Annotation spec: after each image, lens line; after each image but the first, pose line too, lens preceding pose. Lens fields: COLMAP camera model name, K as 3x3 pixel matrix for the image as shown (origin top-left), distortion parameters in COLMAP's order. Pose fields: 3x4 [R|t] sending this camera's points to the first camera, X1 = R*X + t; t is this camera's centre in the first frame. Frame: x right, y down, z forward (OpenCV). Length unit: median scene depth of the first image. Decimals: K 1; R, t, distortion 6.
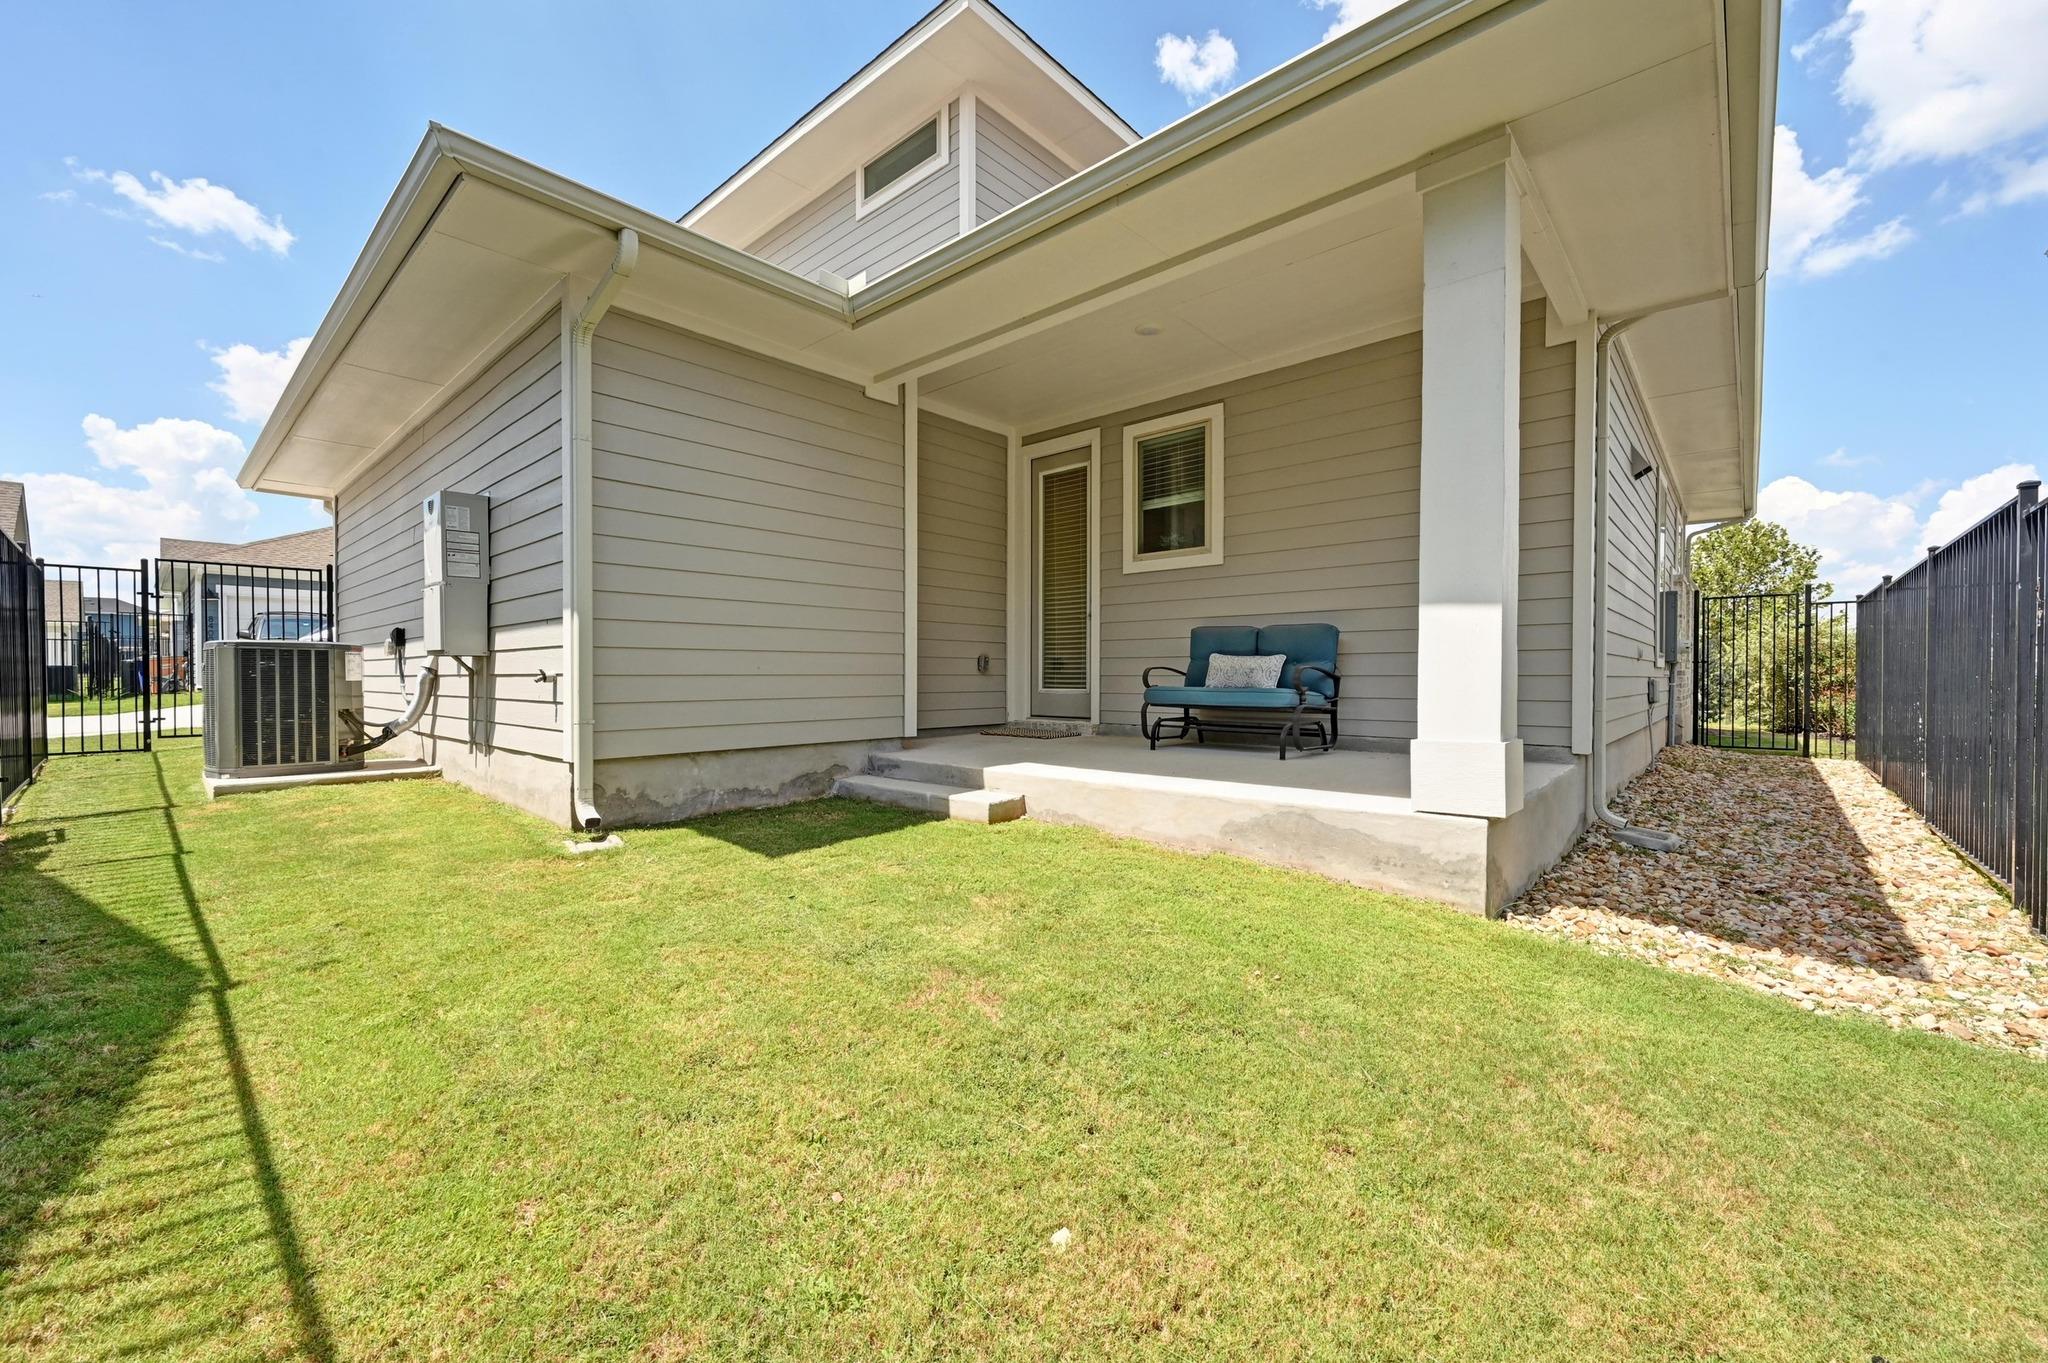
lens RADIAL K [[812.9, 0, 1022.5], [0, 812.9, 682.0], [0, 0, 1]] dist [0.000379, -0.000025]
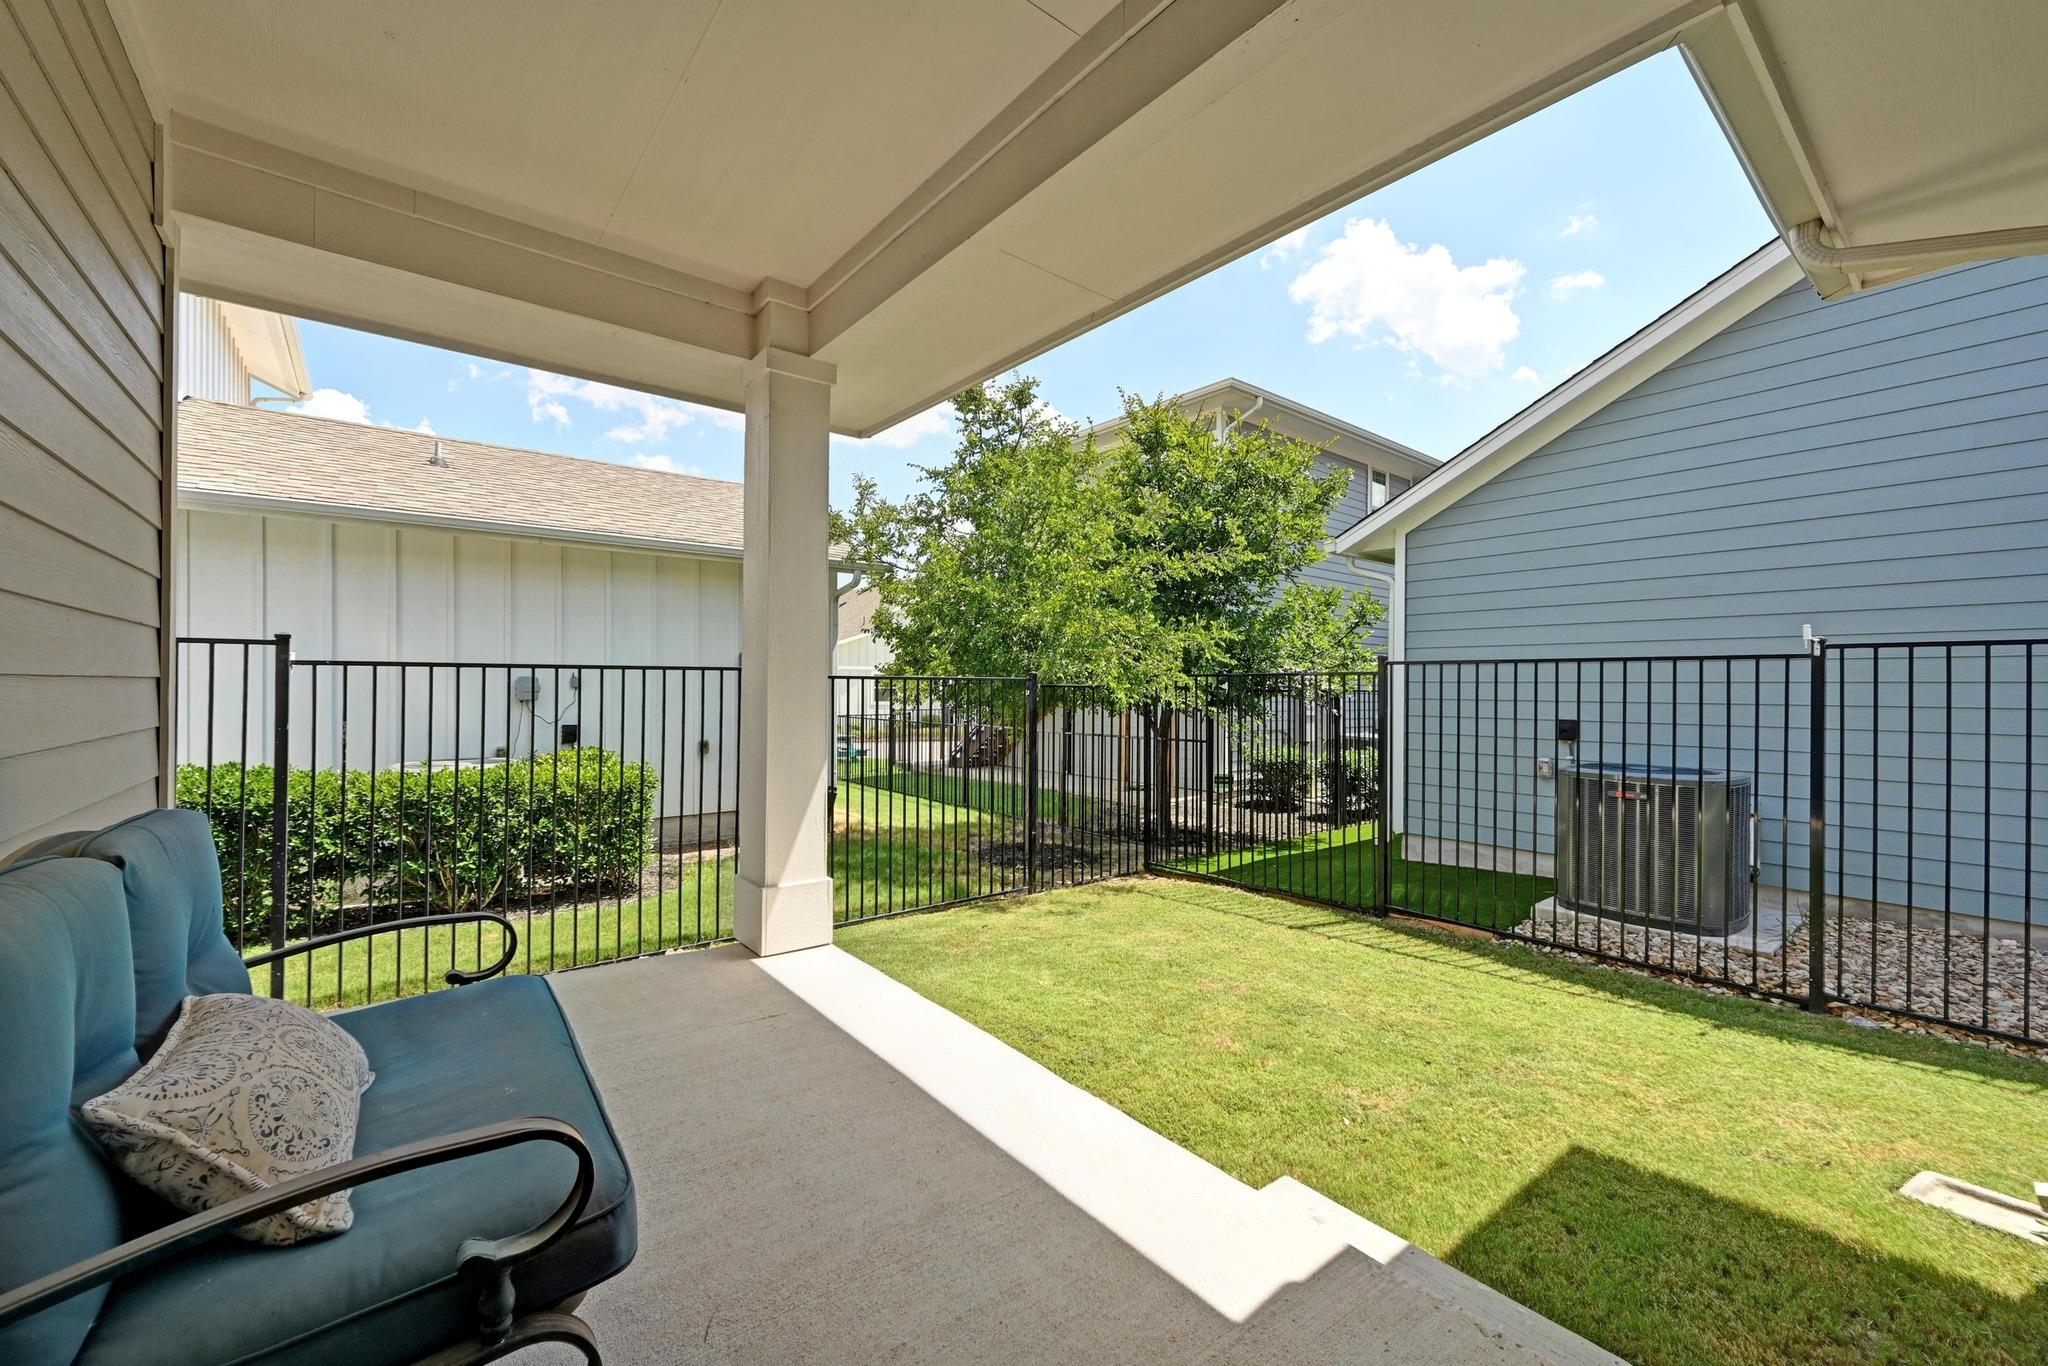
lens RADIAL K [[813.0, 0, 1027.2], [0, 813.0, 685.9], [0, 0, 1]] dist [-0.001519, 0.000251]
pose [[-0.986770, -0.012020, 0.161681, 0.027724], [-0.011293, 0.999922, 0.005411, -0.133275], [-0.161733, 0.003513, -0.986828, 1.414067]]
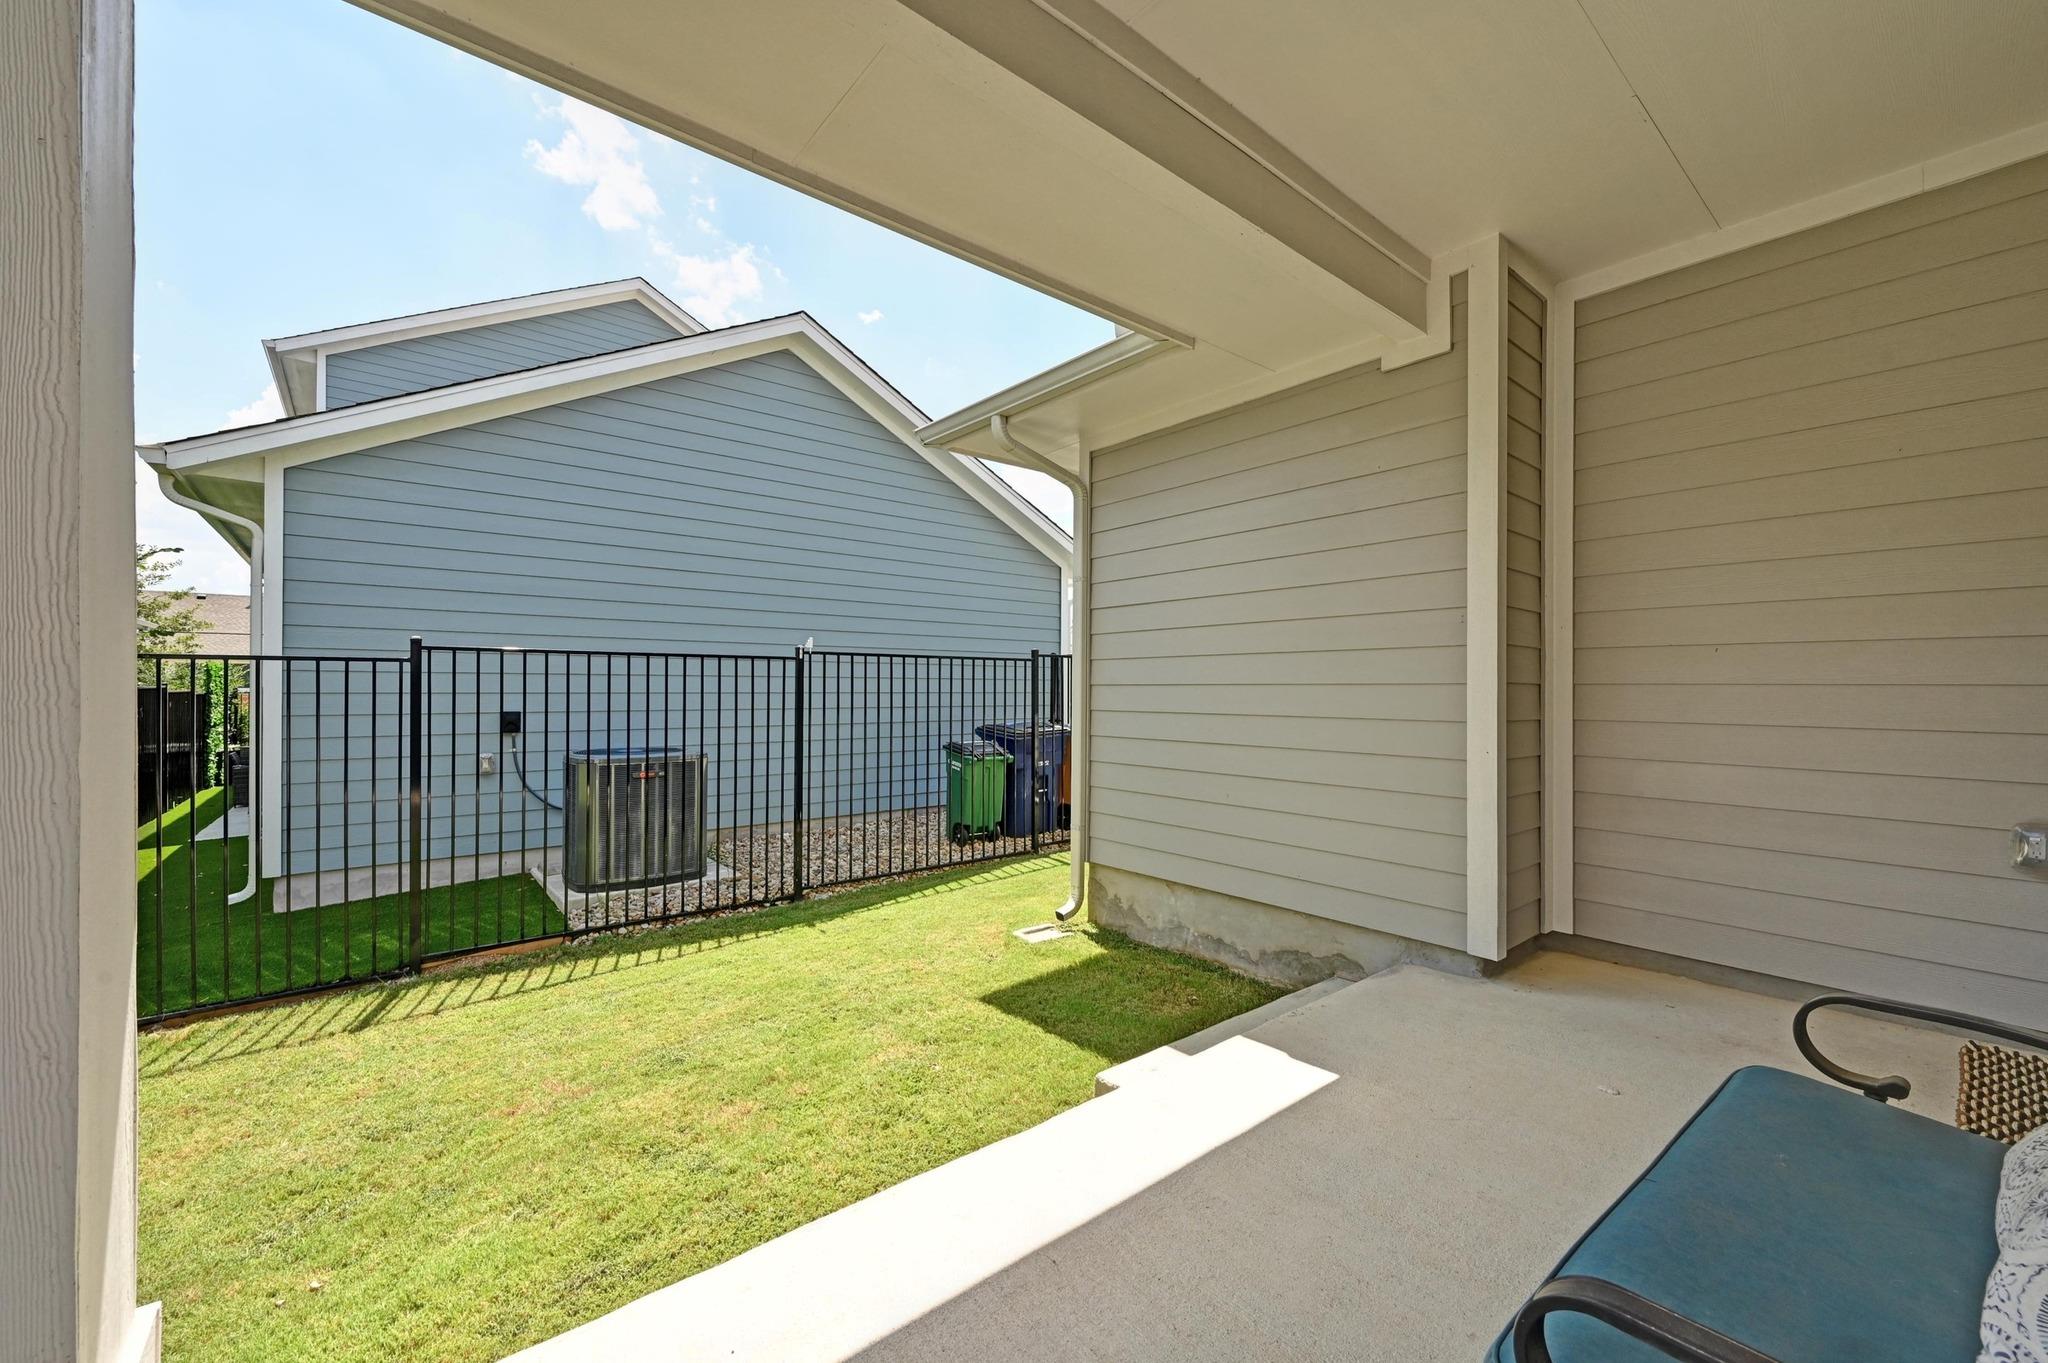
lens RADIAL K [[812.9, 0, 1025.4], [0, 812.9, 688.0], [0, 0, 1]] dist [0.000379, -0.000025]
pose [[-0.143608, -0.002254, -0.989632, 0.533613], [-0.012654, 0.999920, -0.000441, -0.128497], [0.989554, 0.012459, -0.143625, 0.966689]]
